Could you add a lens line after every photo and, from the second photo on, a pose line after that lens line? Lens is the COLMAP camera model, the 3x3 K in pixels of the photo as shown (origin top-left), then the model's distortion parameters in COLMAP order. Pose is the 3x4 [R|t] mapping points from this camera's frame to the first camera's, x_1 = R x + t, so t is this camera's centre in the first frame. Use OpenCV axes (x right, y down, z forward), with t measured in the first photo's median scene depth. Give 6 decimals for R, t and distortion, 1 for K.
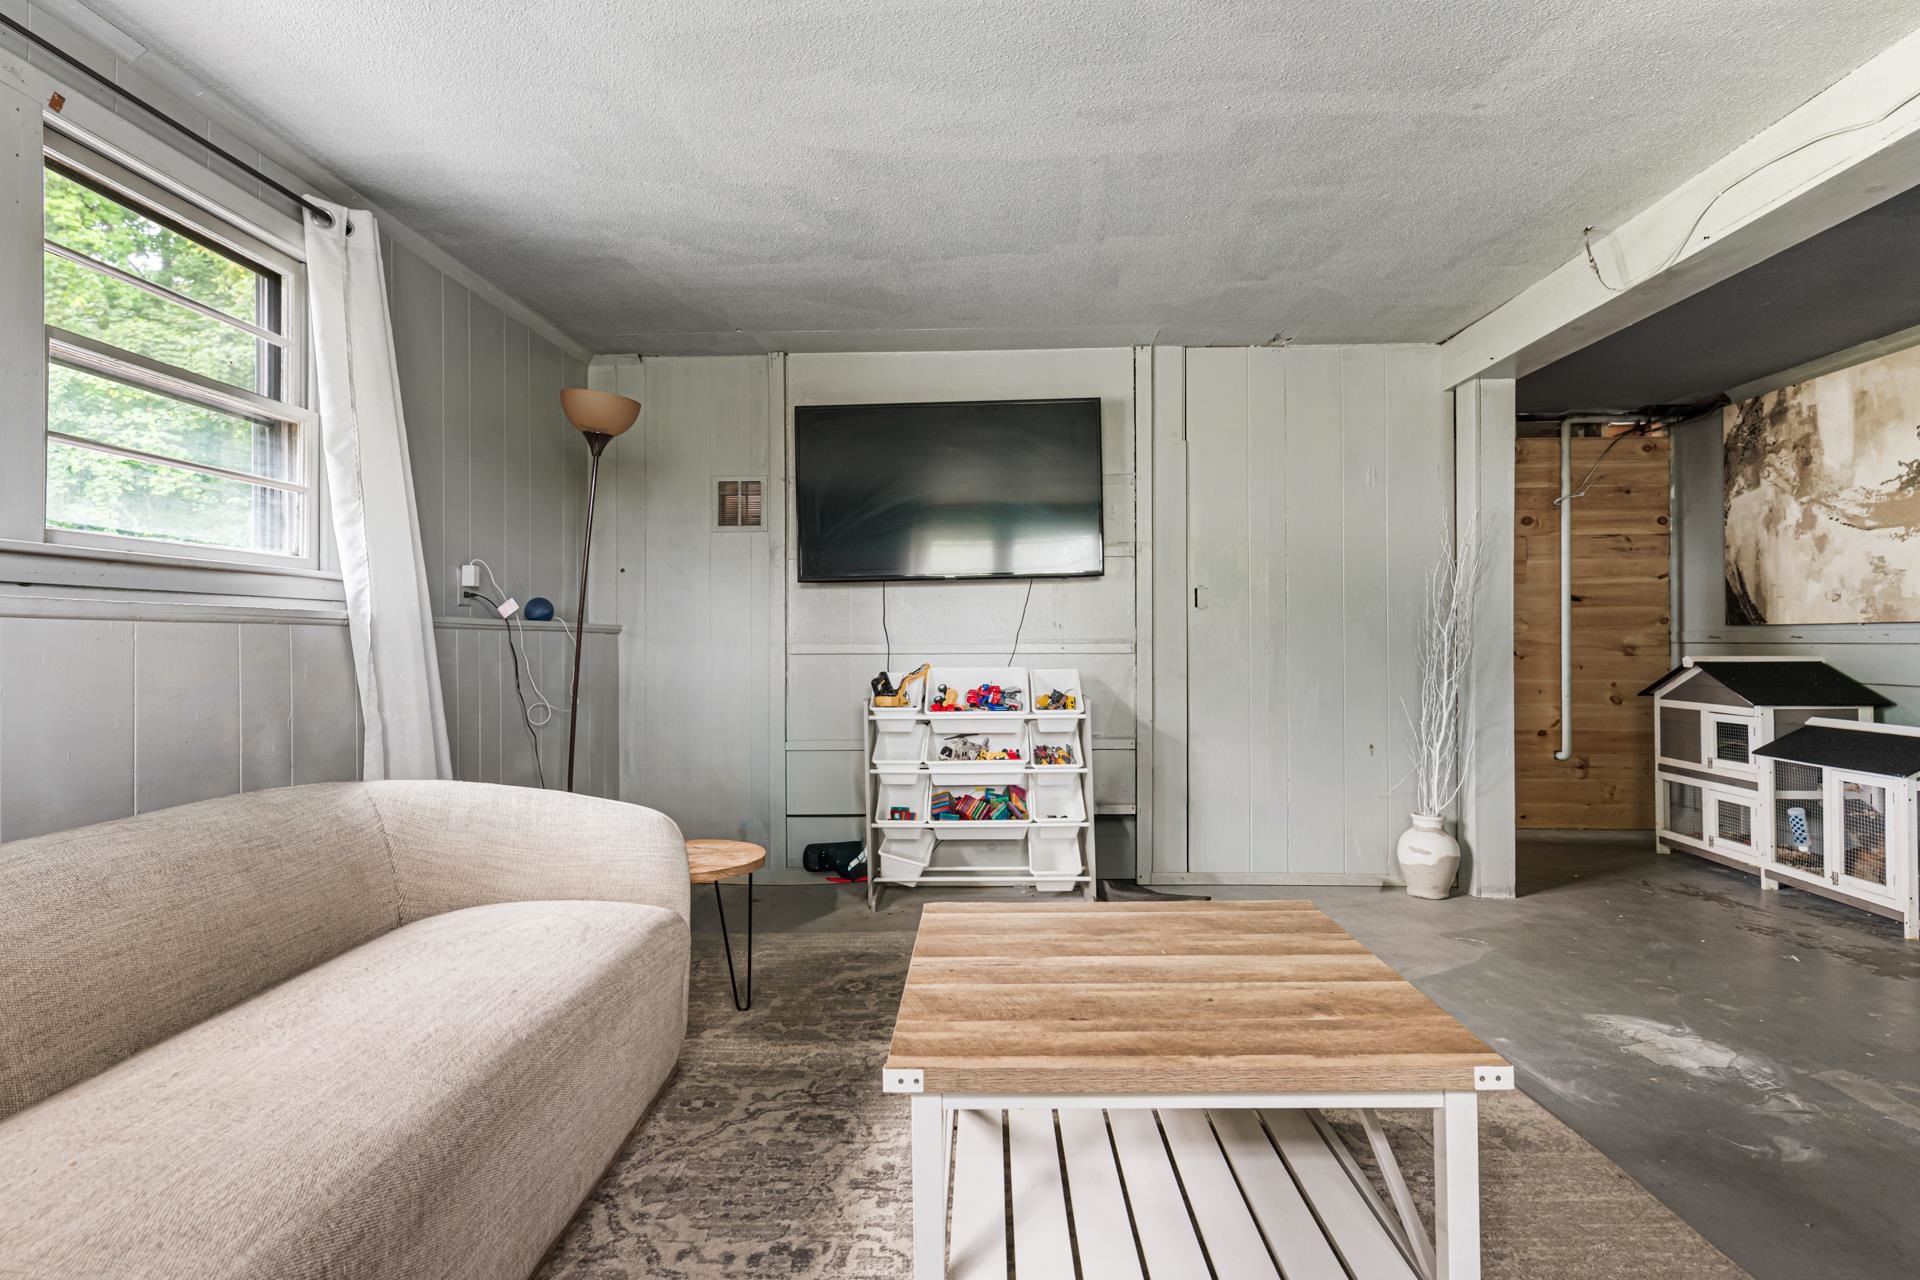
lens RADIAL K [[955.2, 0, 967.3], [0, 955.2, 626.9], [0, 0, 1]] dist [0.015730, -0.006124]
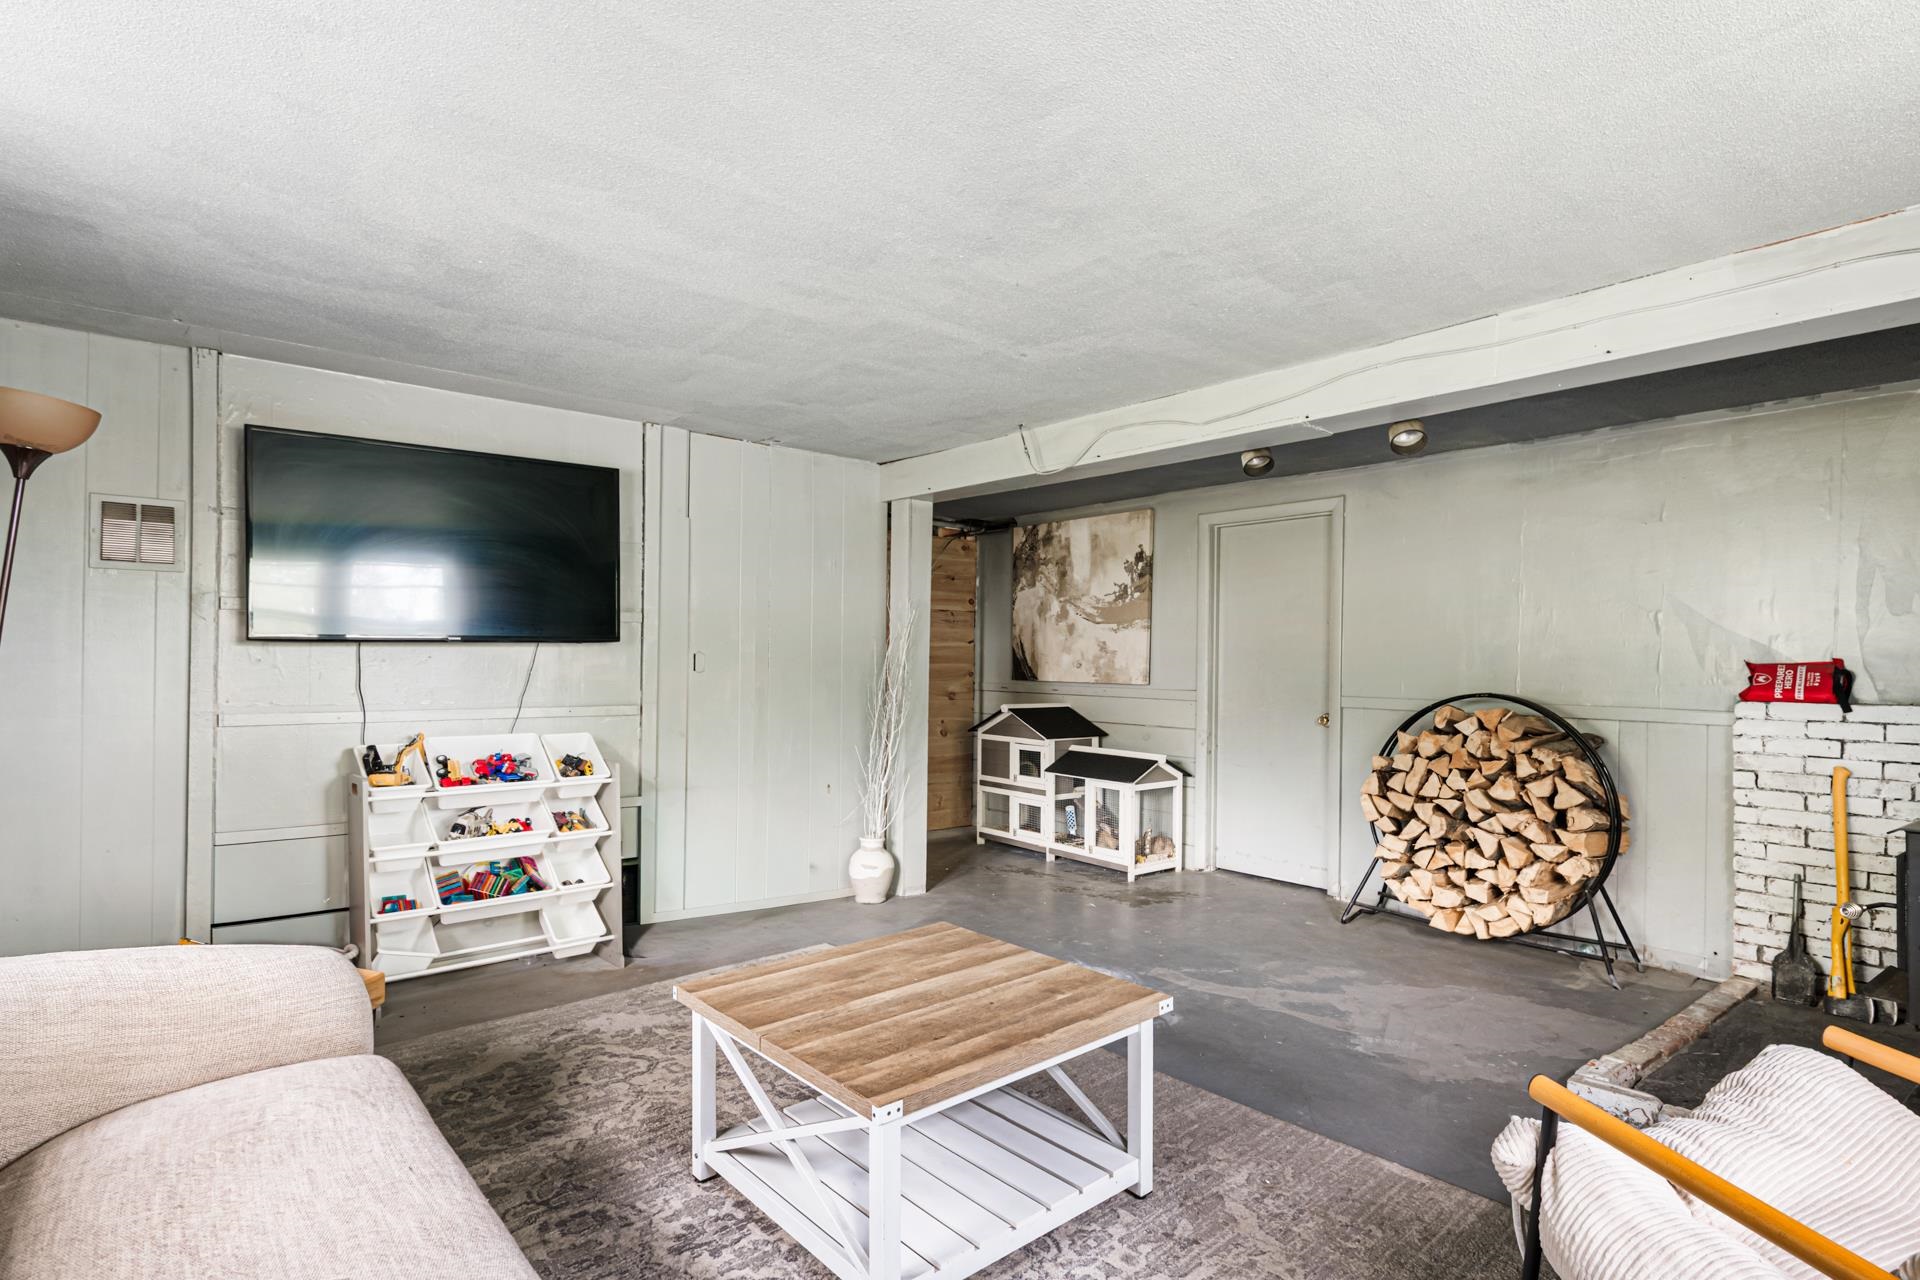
lens RADIAL K [[955.2, 0, 941.1], [0, 955.2, 656.6], [0, 0, 1]] dist [0.015730, -0.006124]
pose [[0.755336, 0.011356, 0.655240, -0.280640], [-0.018847, 0.999813, 0.004399, -0.050287], [-0.655067, -0.015672, 0.755408, -0.009139]]
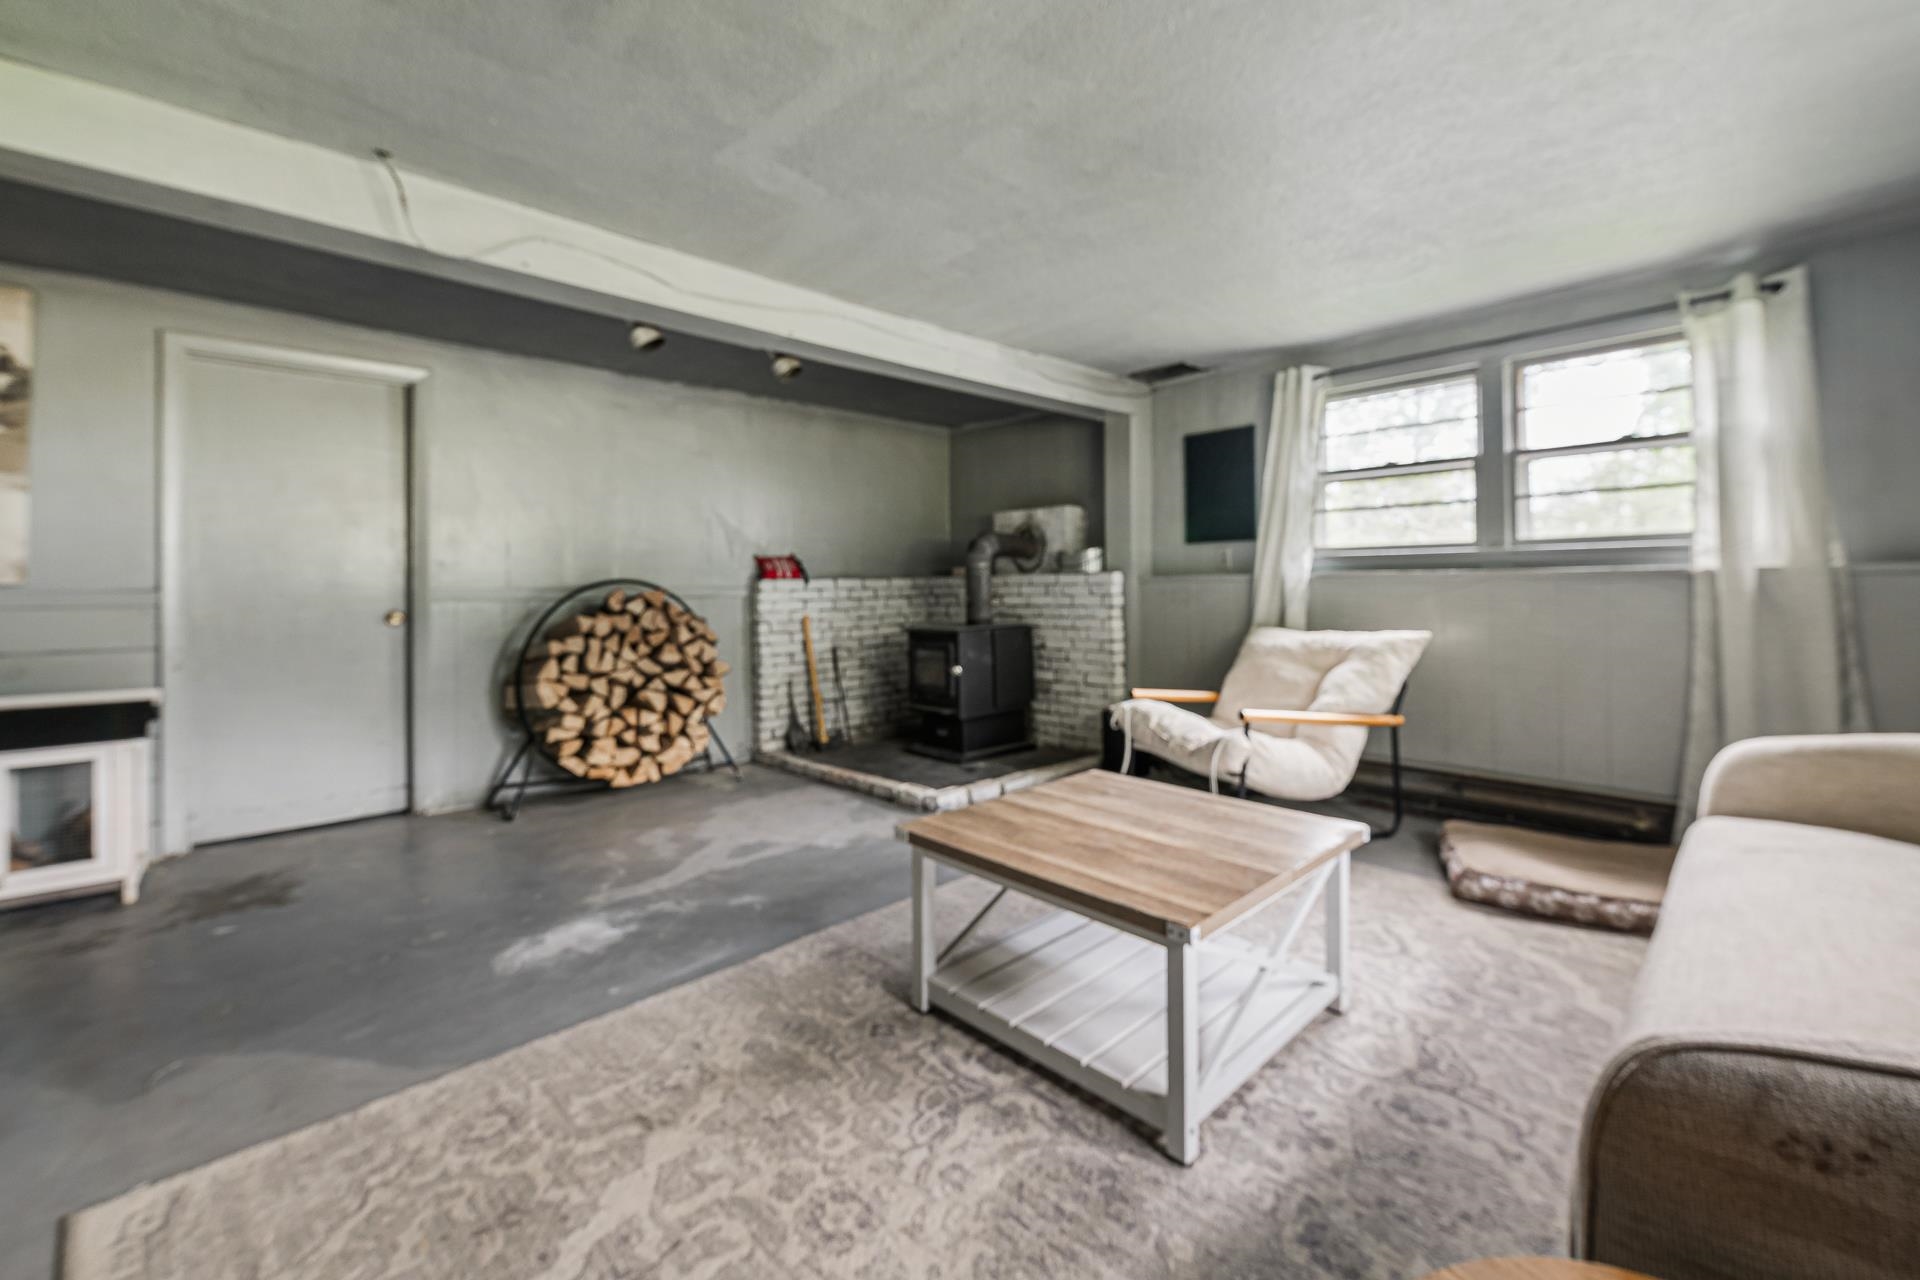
lens RADIAL K [[850.3, 0, 942.6], [0, 850.3, 570.8], [0, 0, 1]] dist [0.005908, -0.005773]
pose [[-0.710631, 0.022552, 0.703203, -0.213319], [0.001844, 0.999542, -0.030193, 0.005554], [-0.703562, -0.020160, -0.710348, 0.874455]]
